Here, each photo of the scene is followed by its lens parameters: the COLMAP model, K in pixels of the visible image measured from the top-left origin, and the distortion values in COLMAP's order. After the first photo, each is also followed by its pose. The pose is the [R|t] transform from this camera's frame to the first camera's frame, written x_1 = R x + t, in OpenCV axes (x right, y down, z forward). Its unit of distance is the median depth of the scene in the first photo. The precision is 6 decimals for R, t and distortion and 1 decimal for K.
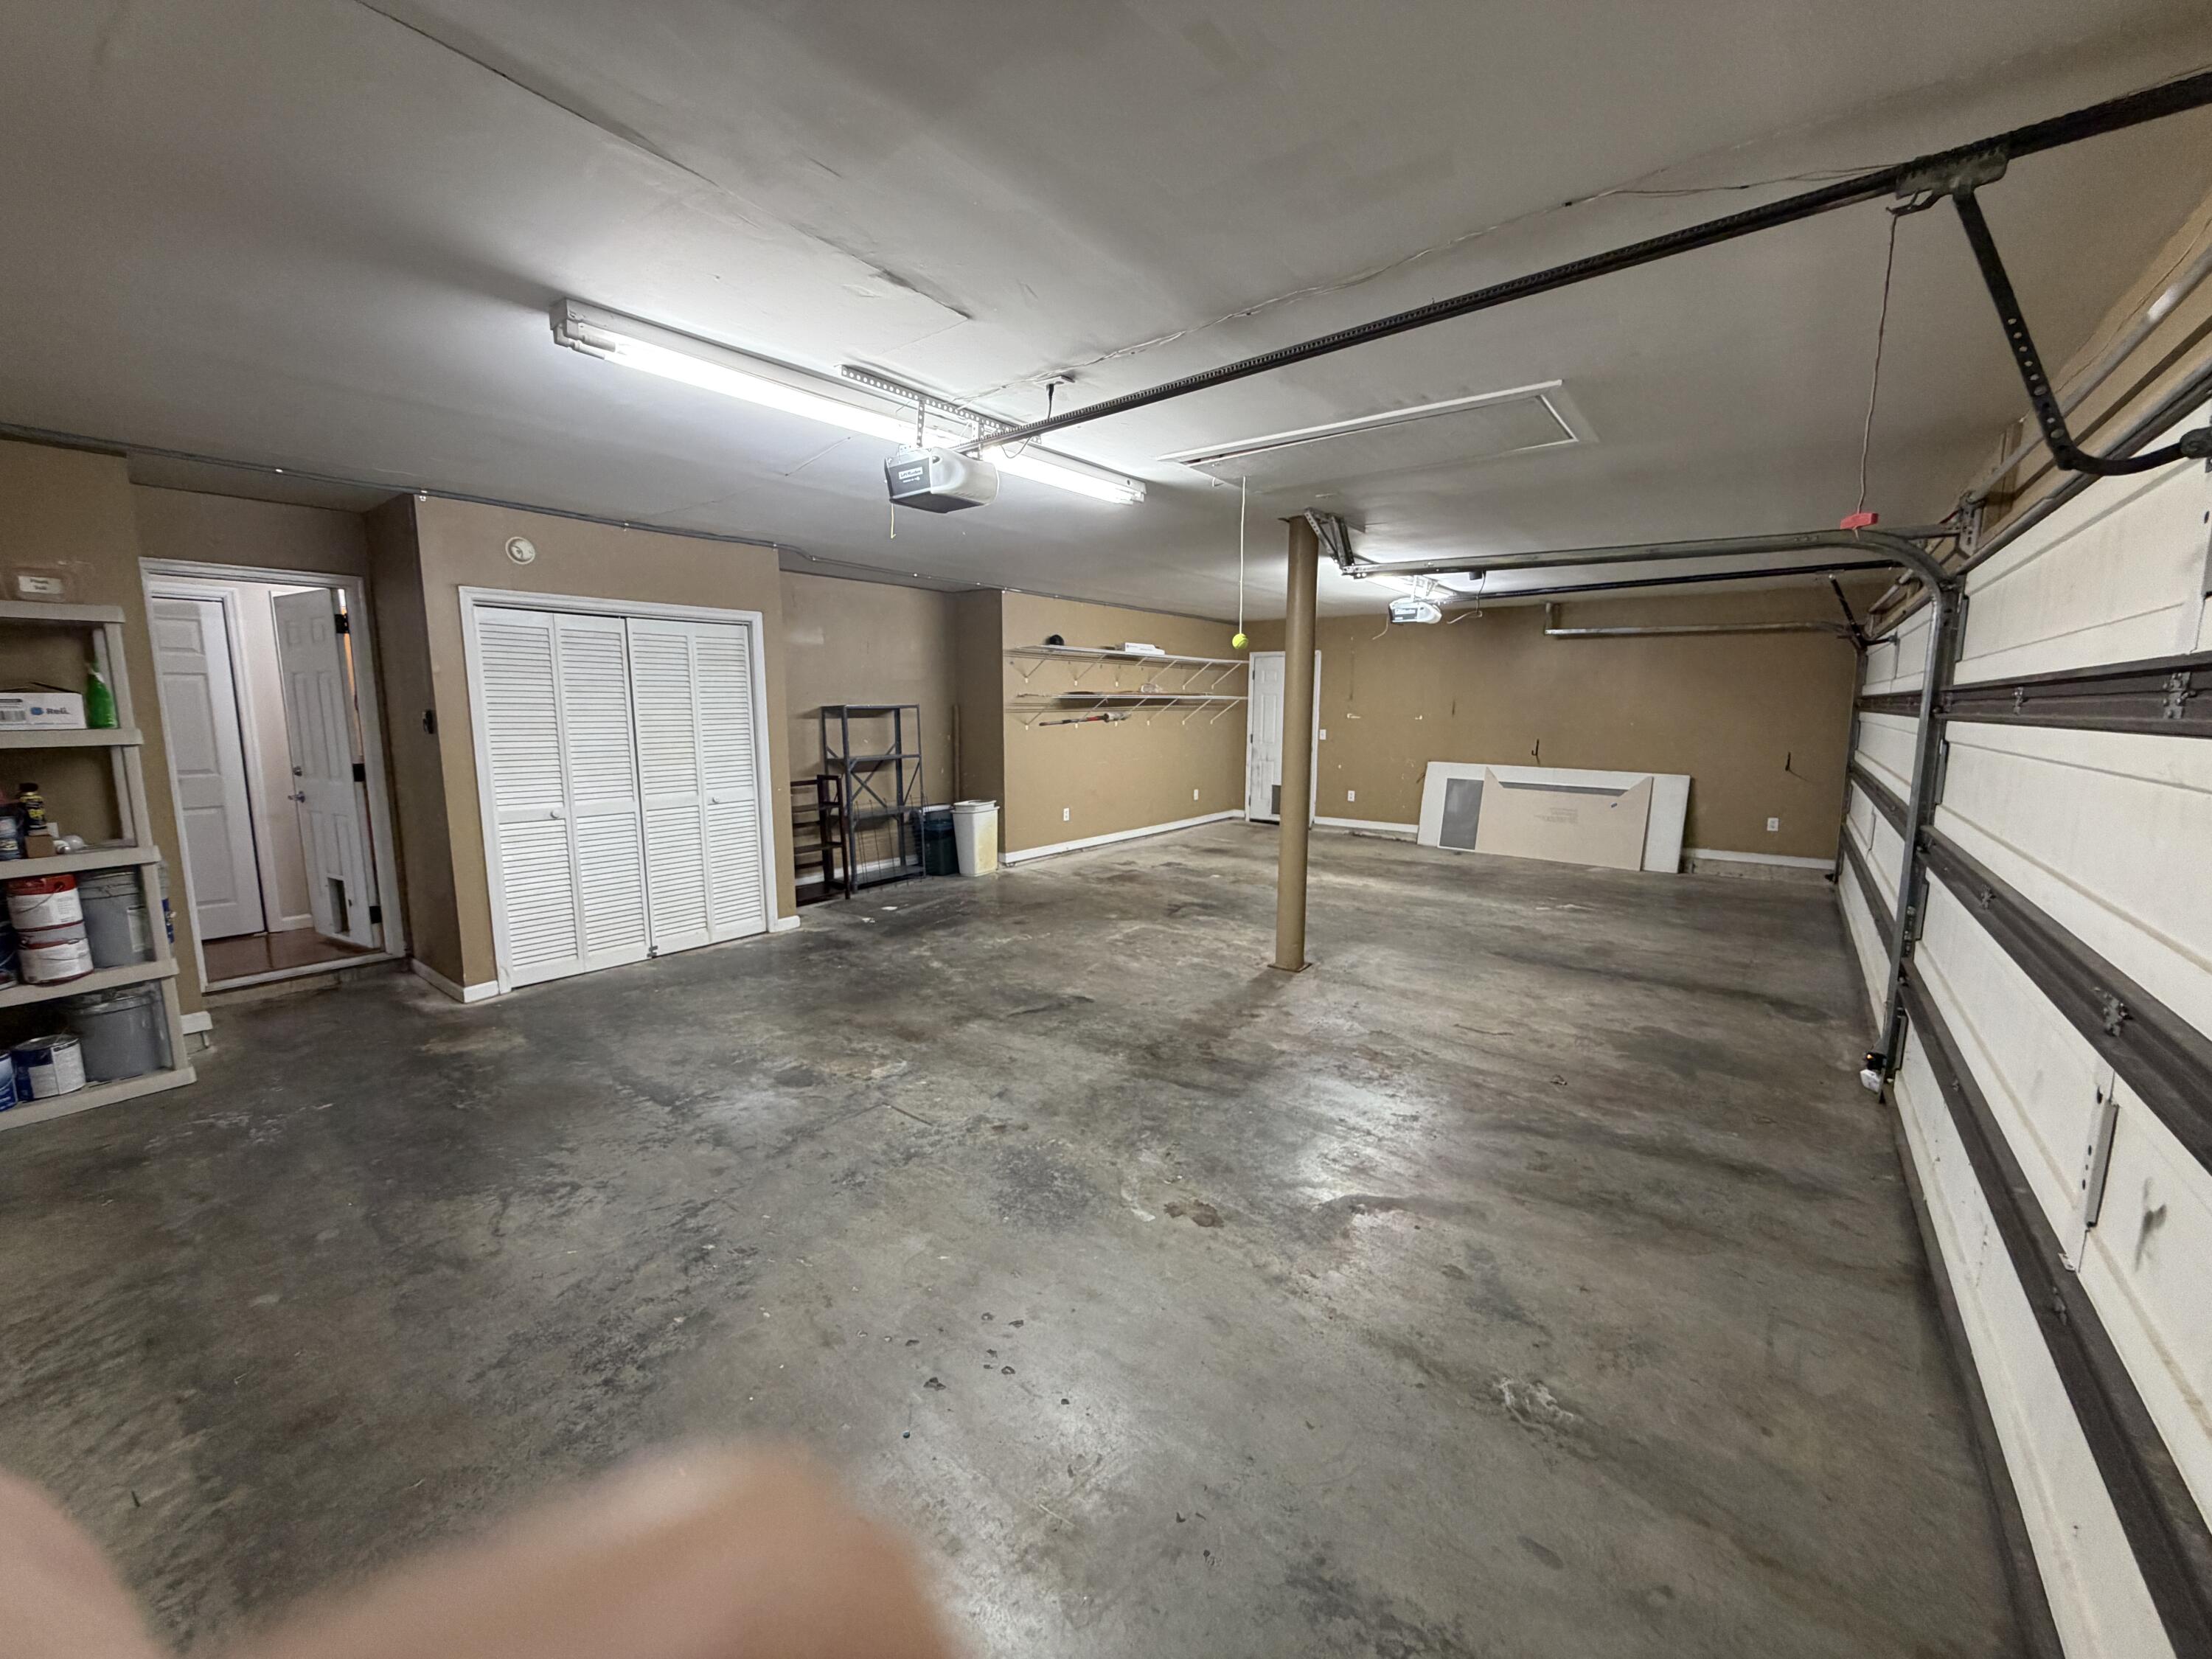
lens RADIAL K [[882.3, 0, 1098.2], [0, 882.3, 832.6], [0, 0, 1]] dist [-0.002350, 0.000984]
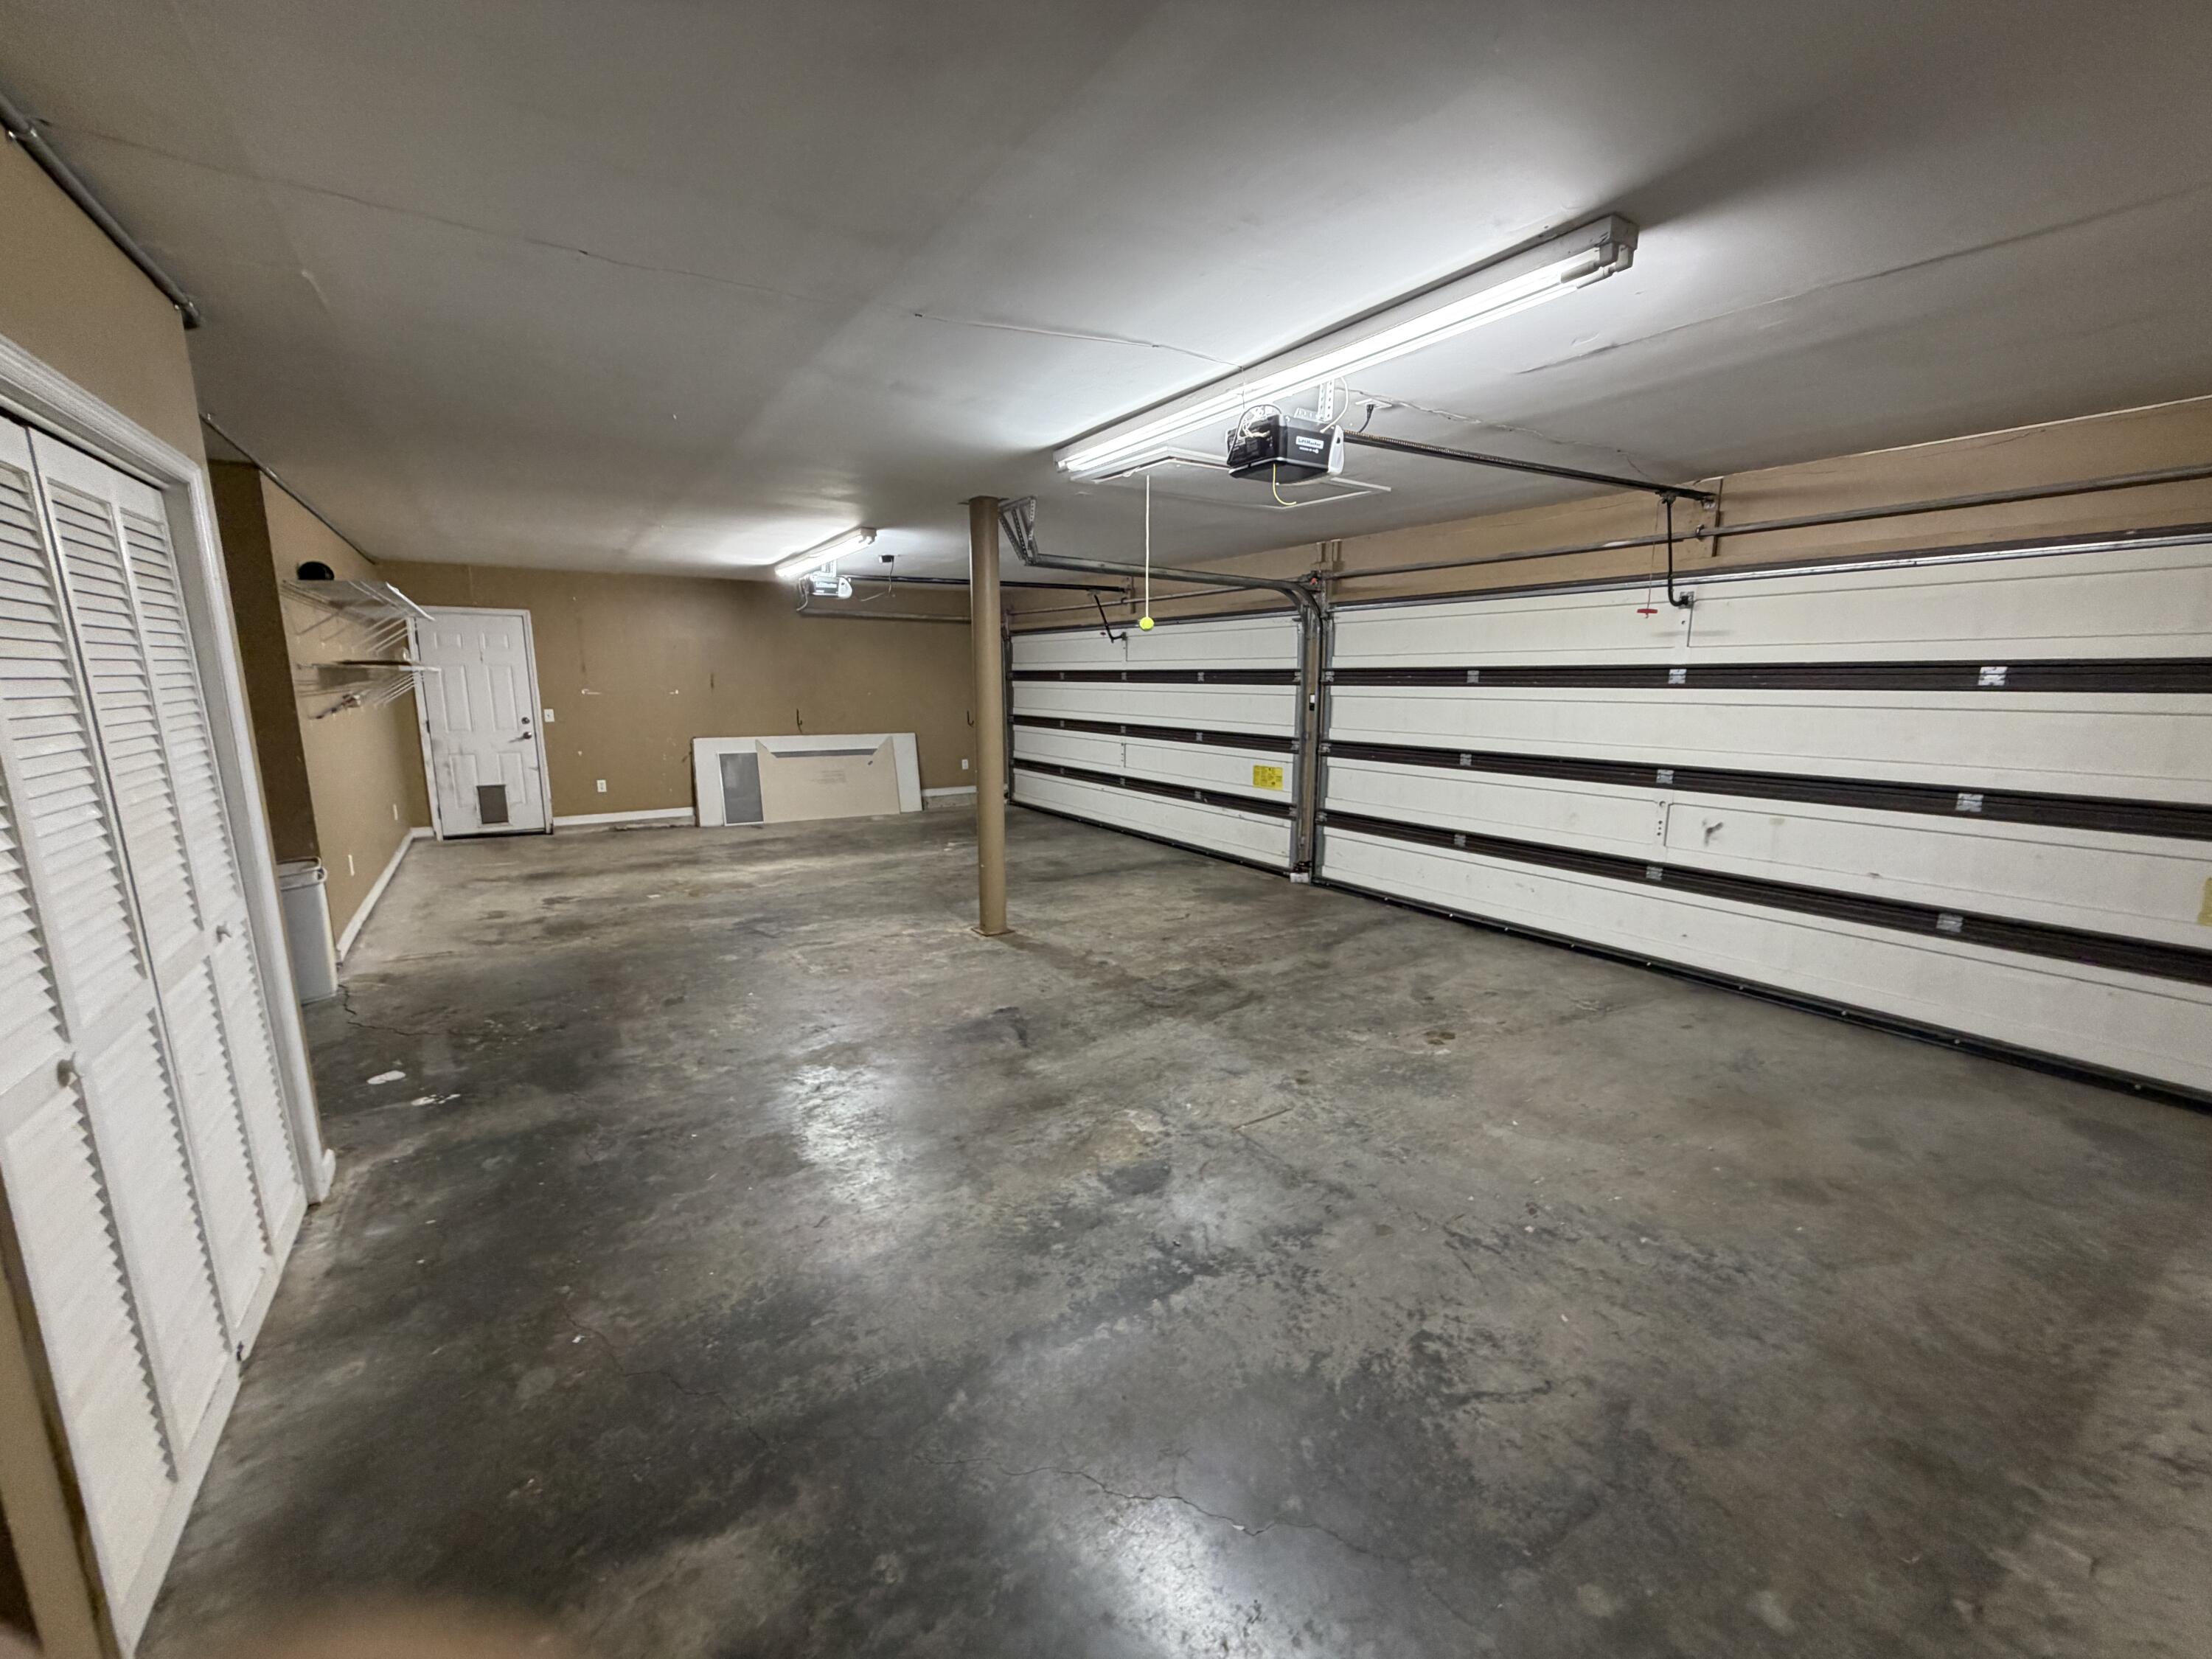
lens RADIAL K [[882.3, 0, 1103.8], [0, 882.3, 833.4], [0, 0, 1]] dist [-0.002350, 0.000984]
pose [[0.324281, -0.170236, 0.930517, -0.895159], [0.138683, 0.981601, 0.131251, -0.104833], [-0.935740, 0.086484, 0.341924, 0.660393]]
